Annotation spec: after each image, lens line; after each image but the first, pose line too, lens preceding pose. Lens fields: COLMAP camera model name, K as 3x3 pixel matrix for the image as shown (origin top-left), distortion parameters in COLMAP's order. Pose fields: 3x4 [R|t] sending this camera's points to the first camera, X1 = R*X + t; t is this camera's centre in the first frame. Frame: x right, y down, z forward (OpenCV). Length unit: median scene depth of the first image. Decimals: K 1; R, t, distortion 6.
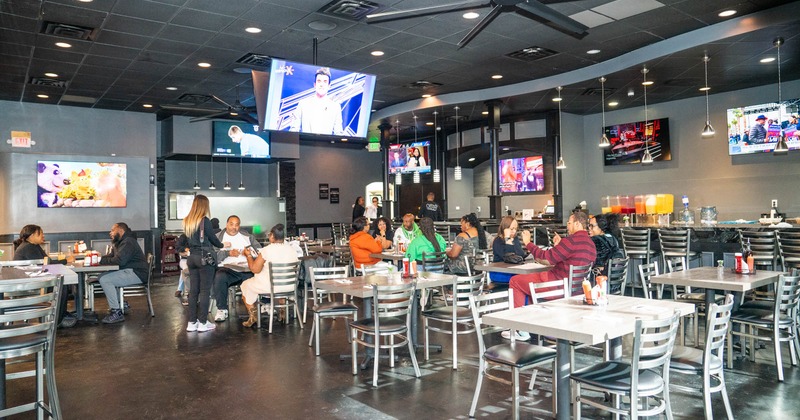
lens RADIAL K [[591.8, 0, 400.0], [0, 591.8, 210.0], [0, 0, 1]] dist [0.000354, 0.004139]
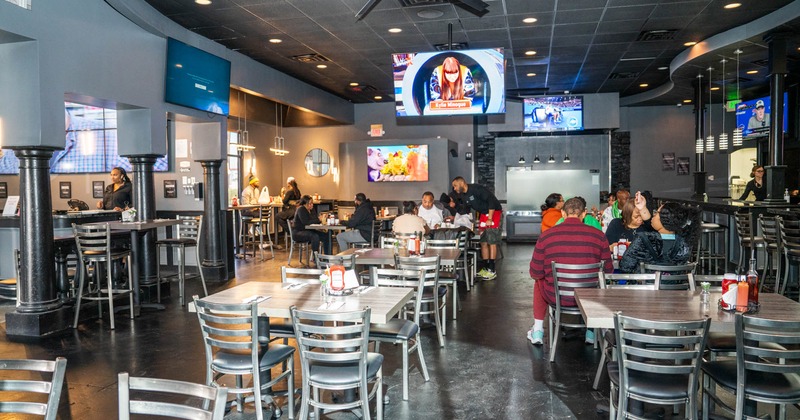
lens RADIAL K [[591.8, 0, 400.0], [0, 591.8, 210.0], [0, 0, 1]] dist [0.000354, 0.004139]
pose [[0.648780, 0.038730, -0.759990, 0.453223], [0.002656, 0.998583, 0.053157, -0.010750], [0.760972, -0.036506, 0.647757, 0.173673]]
